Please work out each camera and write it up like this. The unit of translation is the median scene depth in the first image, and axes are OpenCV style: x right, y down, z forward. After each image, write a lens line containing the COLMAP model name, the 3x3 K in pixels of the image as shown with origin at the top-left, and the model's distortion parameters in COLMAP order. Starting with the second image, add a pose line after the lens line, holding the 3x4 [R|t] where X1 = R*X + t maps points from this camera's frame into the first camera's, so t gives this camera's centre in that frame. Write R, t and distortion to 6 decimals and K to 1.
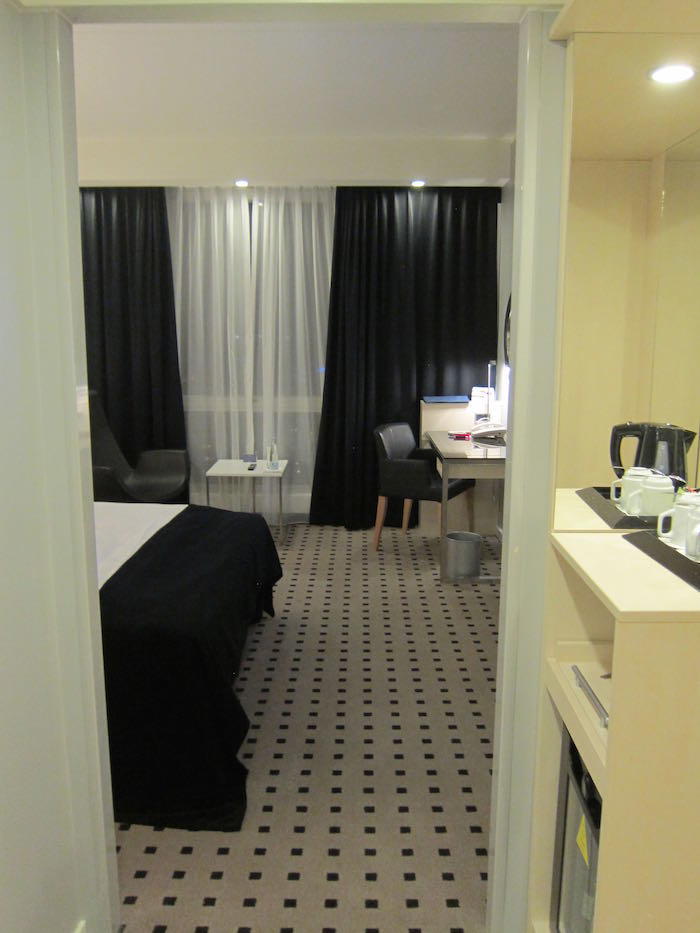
lens RADIAL K [[761.7, 0, 348.0], [0, 761.7, 466.1], [0, 0, 1]] dist [-0.066624, 0.020161]
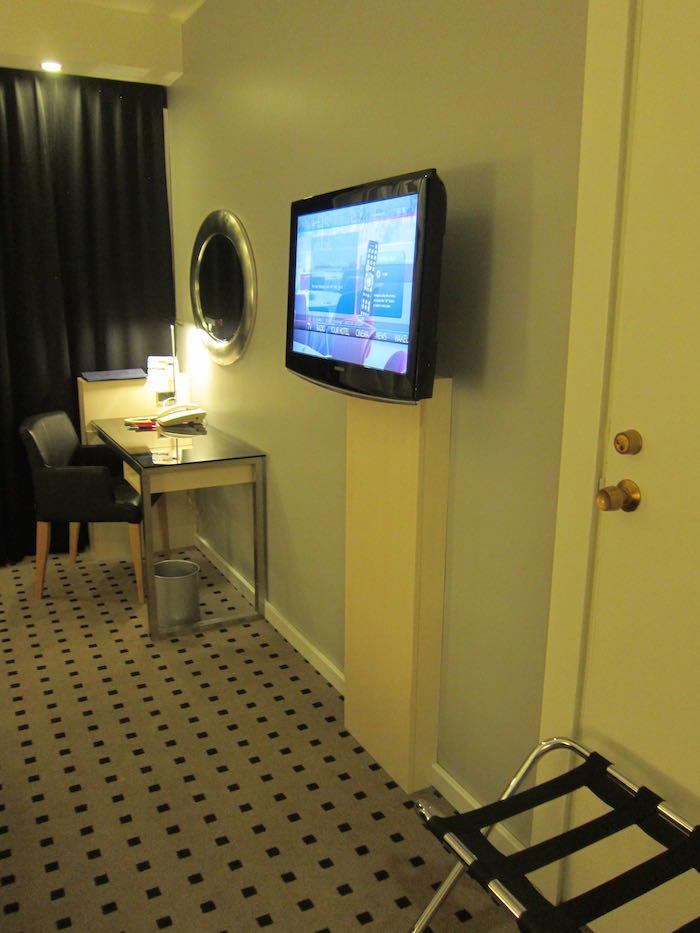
lens RADIAL K [[761.7, 0, 343.2], [0, 761.7, 468.1], [0, 0, 1]] dist [-0.066624, 0.020161]
pose [[0.878280, -0.102975, 0.466926, -0.029222], [0.073282, 0.993986, 0.081369, -0.043635], [-0.472497, -0.037248, 0.880545, 0.260234]]
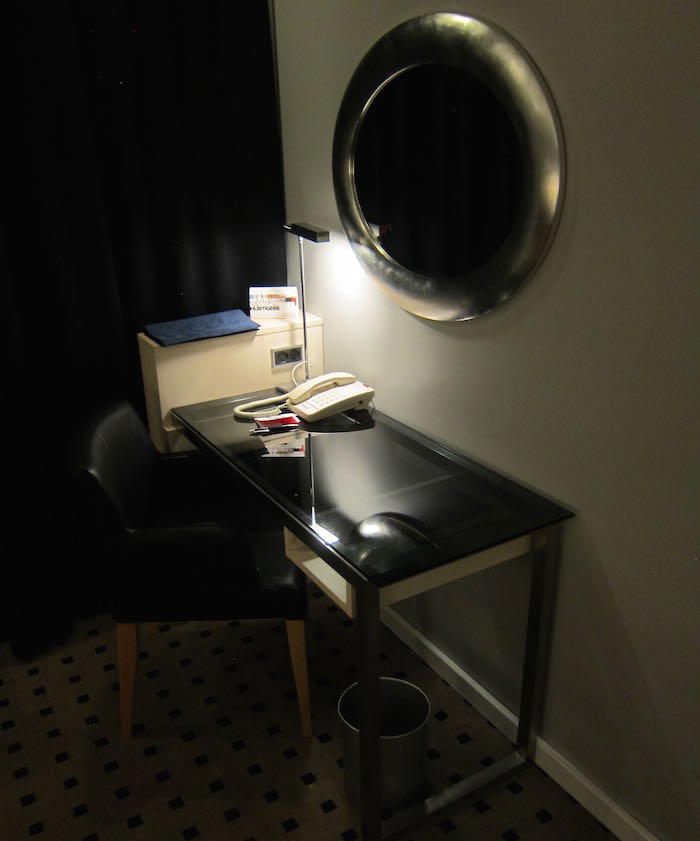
lens RADIAL K [[761.1, 0, 347.9], [0, 761.1, 428.3], [0, 0, 1]] dist [-0.086875, 0.024784]
pose [[0.844959, -0.213645, 0.490306, -0.025411], [0.110676, 0.966753, 0.230521, -0.127848], [-0.523254, -0.140516, 0.840512, 0.616733]]
